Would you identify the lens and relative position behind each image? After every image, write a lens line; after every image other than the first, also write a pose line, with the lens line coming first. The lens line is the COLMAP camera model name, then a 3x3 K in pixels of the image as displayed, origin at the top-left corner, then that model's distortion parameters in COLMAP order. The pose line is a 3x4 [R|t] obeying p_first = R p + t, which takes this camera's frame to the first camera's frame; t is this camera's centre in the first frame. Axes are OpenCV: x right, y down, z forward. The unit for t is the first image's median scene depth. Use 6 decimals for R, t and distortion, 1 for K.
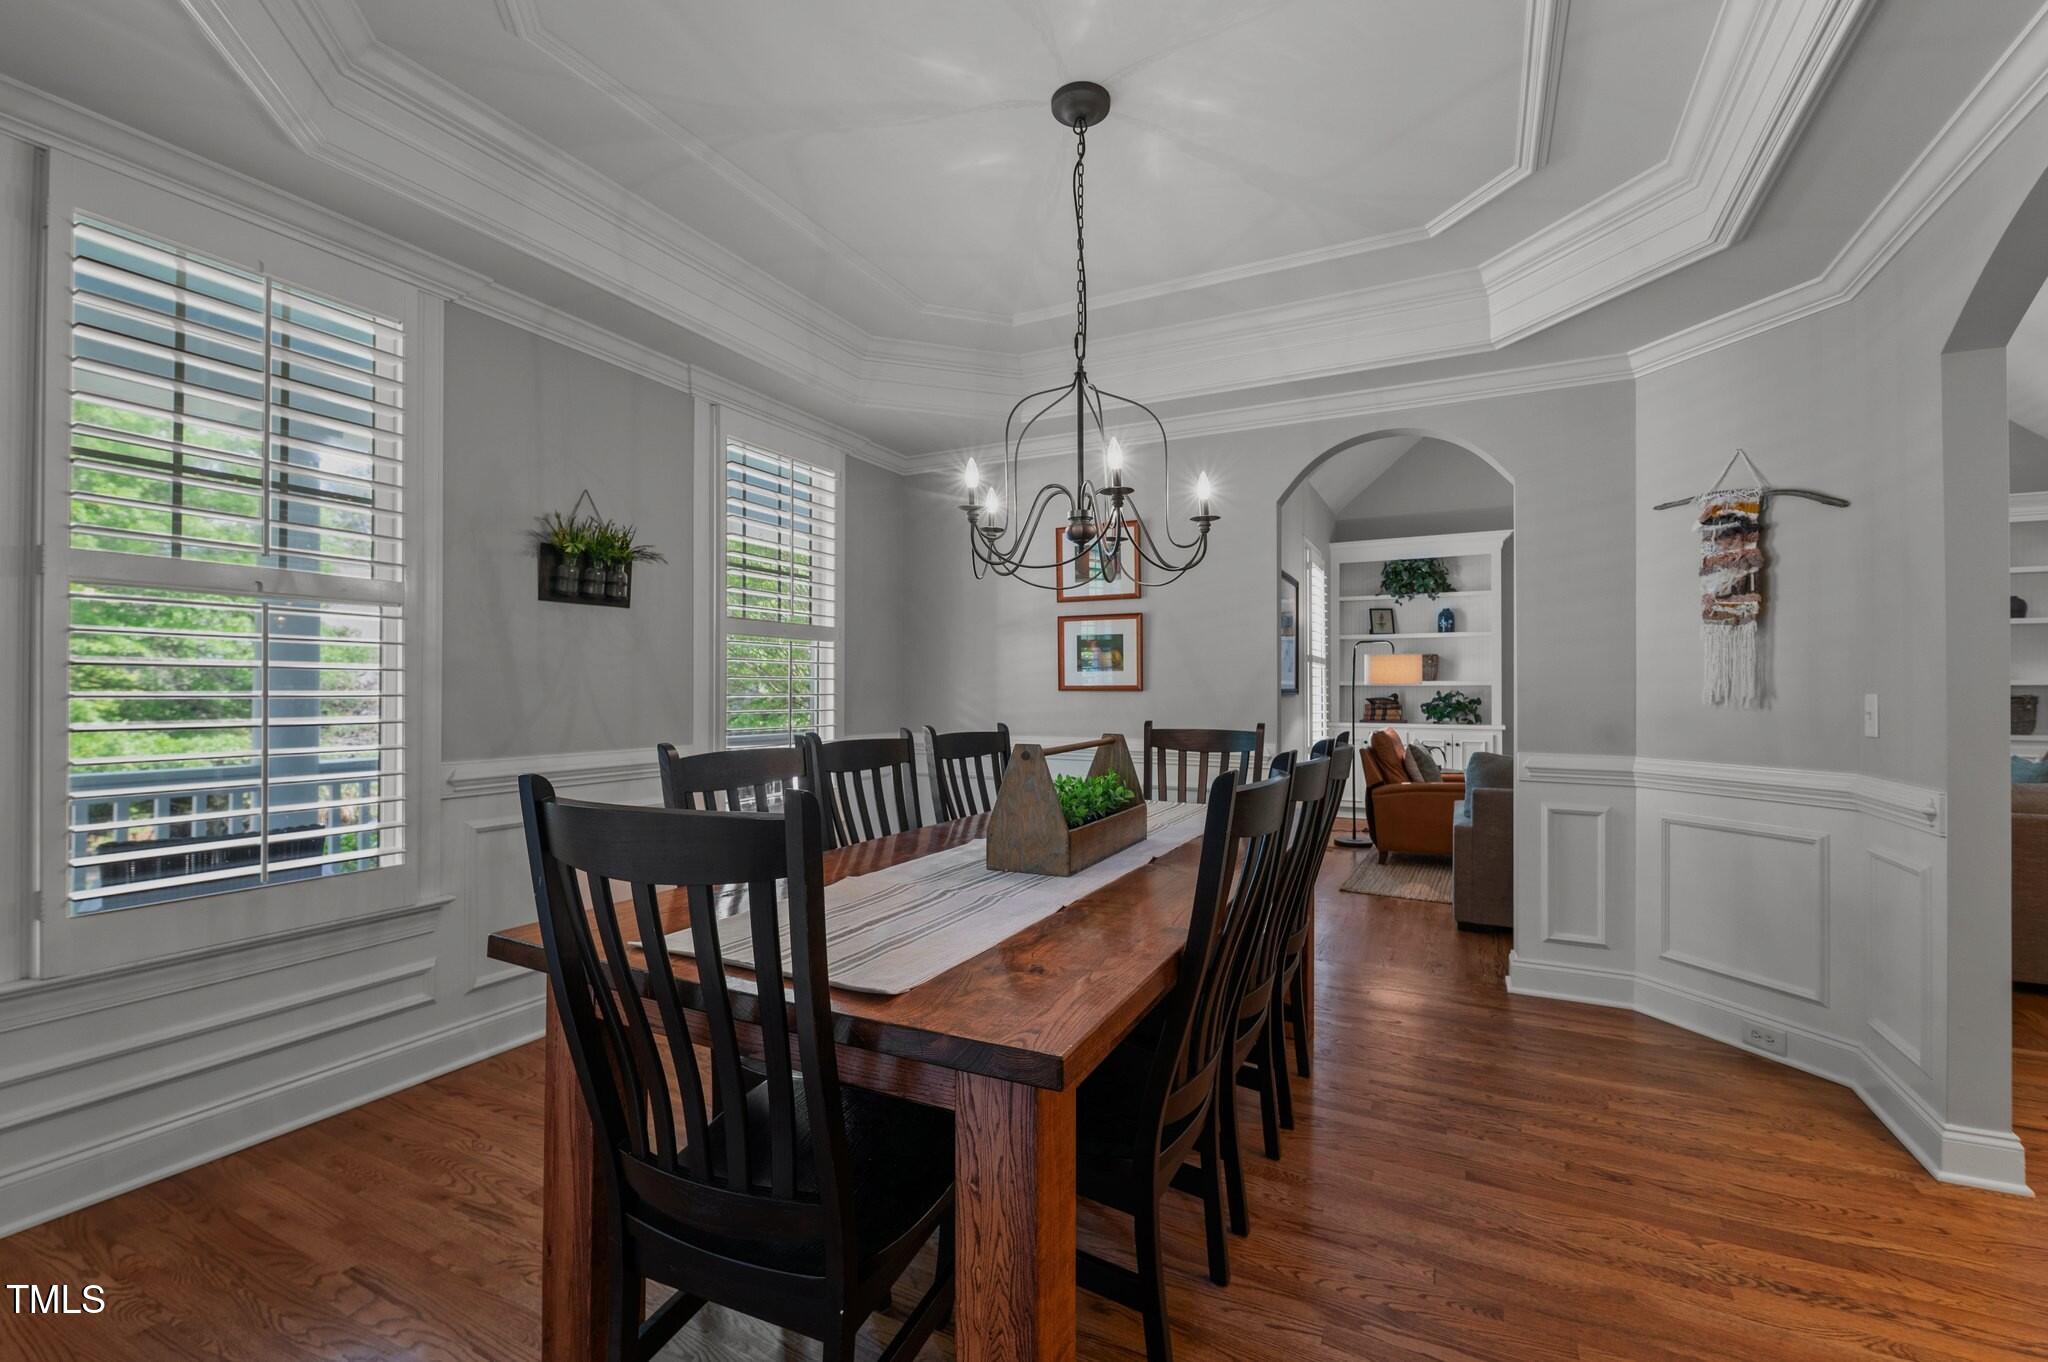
lens RADIAL K [[880.5, 0, 1013.1], [0, 880.5, 682.5], [0, 0, 1]] dist [0.013389, -0.008356]
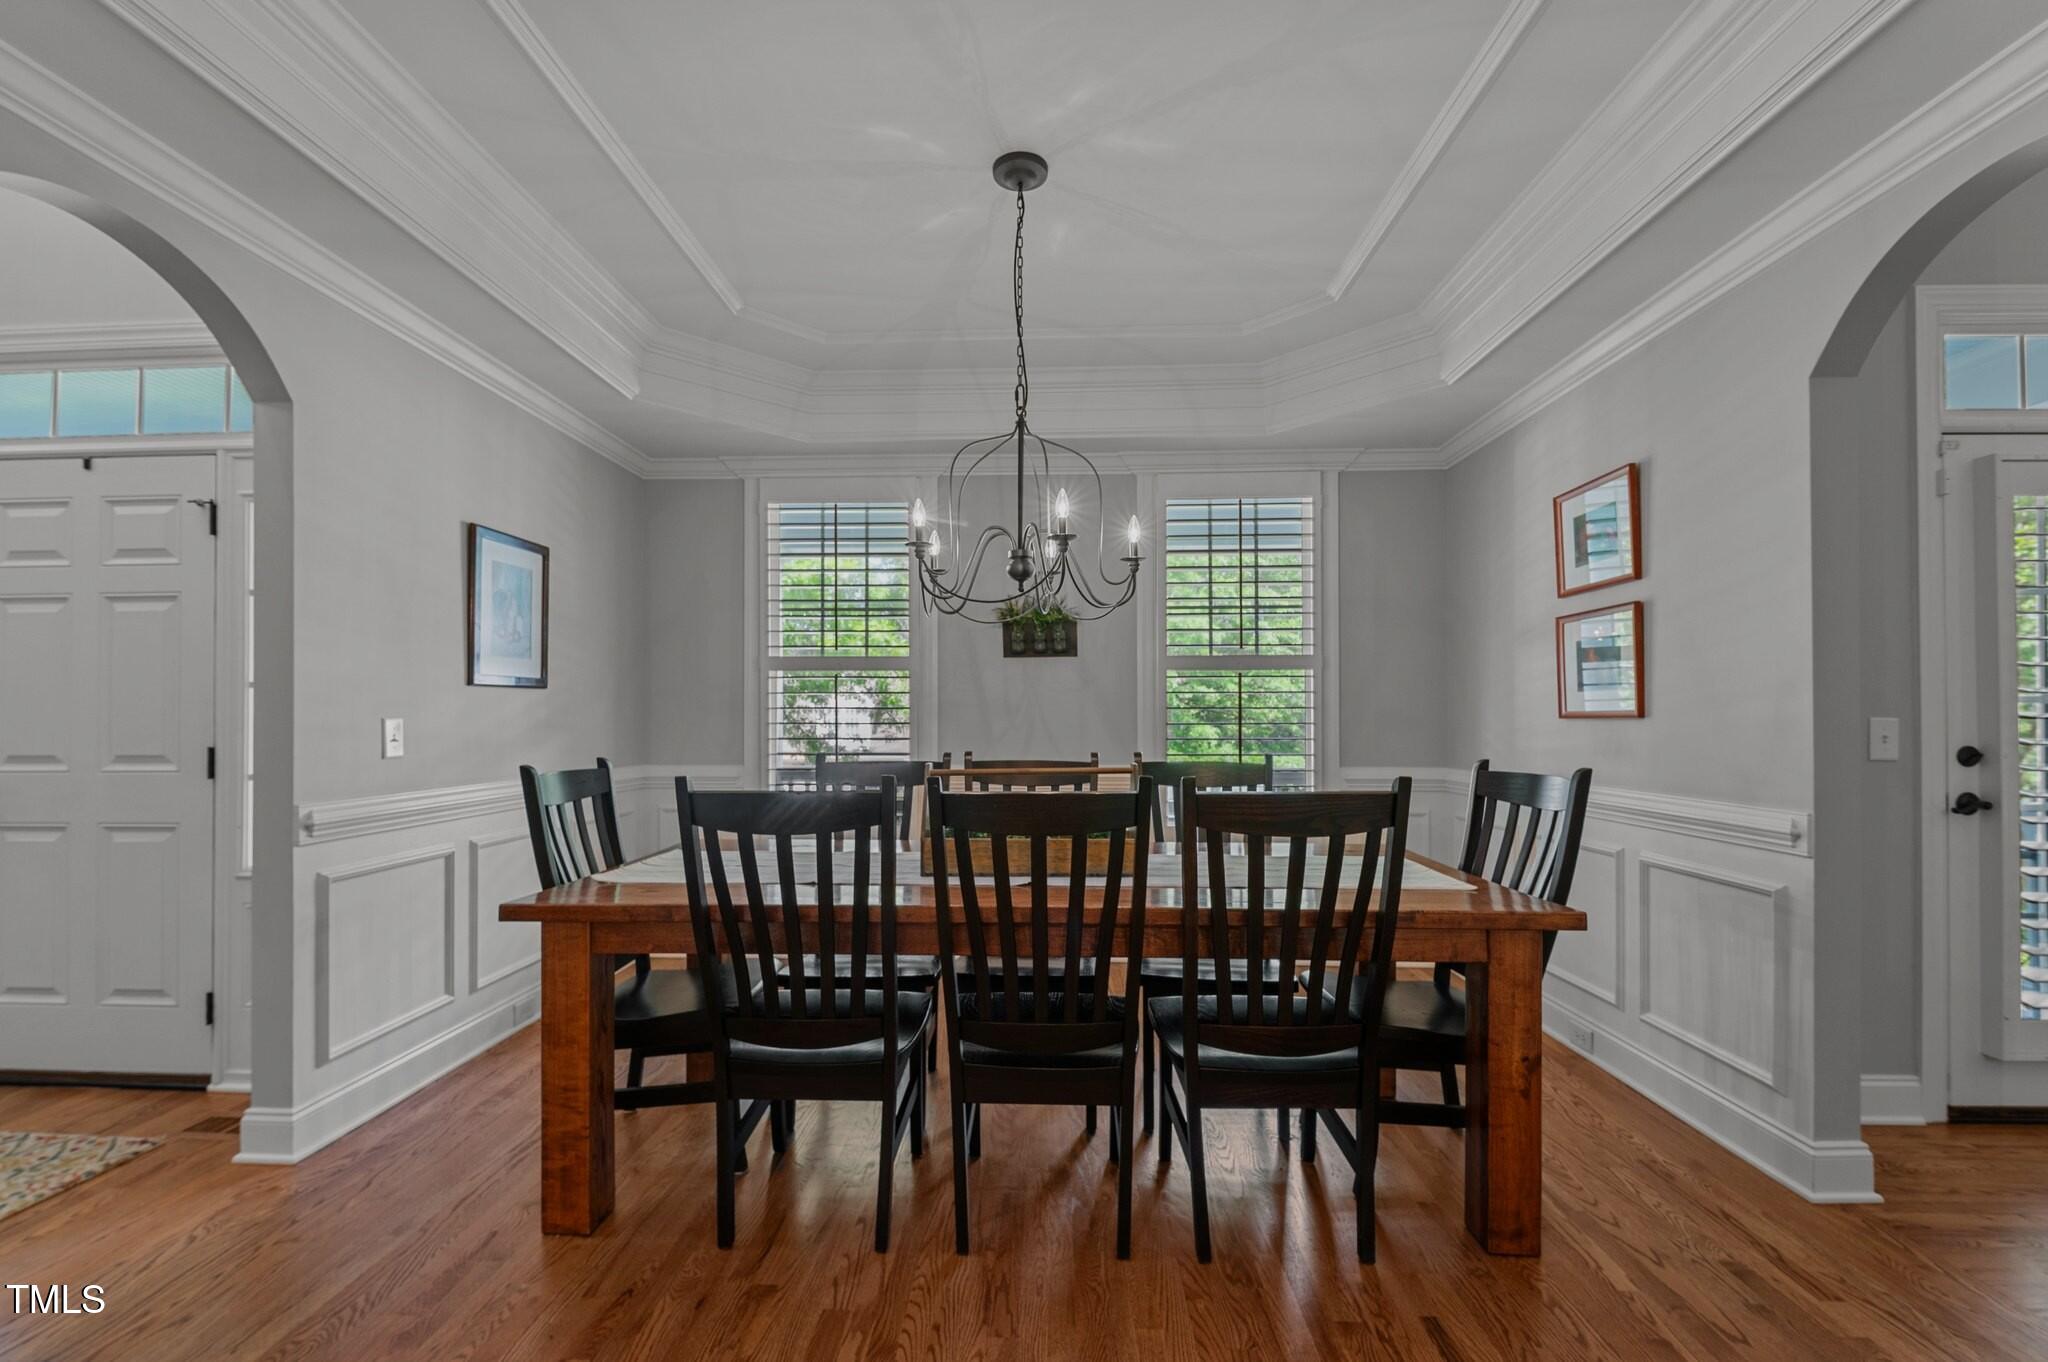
lens RADIAL K [[881.5, 0, 997.0], [0, 881.5, 713.6], [0, 0, 1]] dist [0.010402, -0.008277]
pose [[0.419290, -0.010587, -0.907791, 0.754279], [0.012240, 0.999907, -0.006008, 0.005656], [0.907770, -0.008593, 0.419380, 0.382288]]
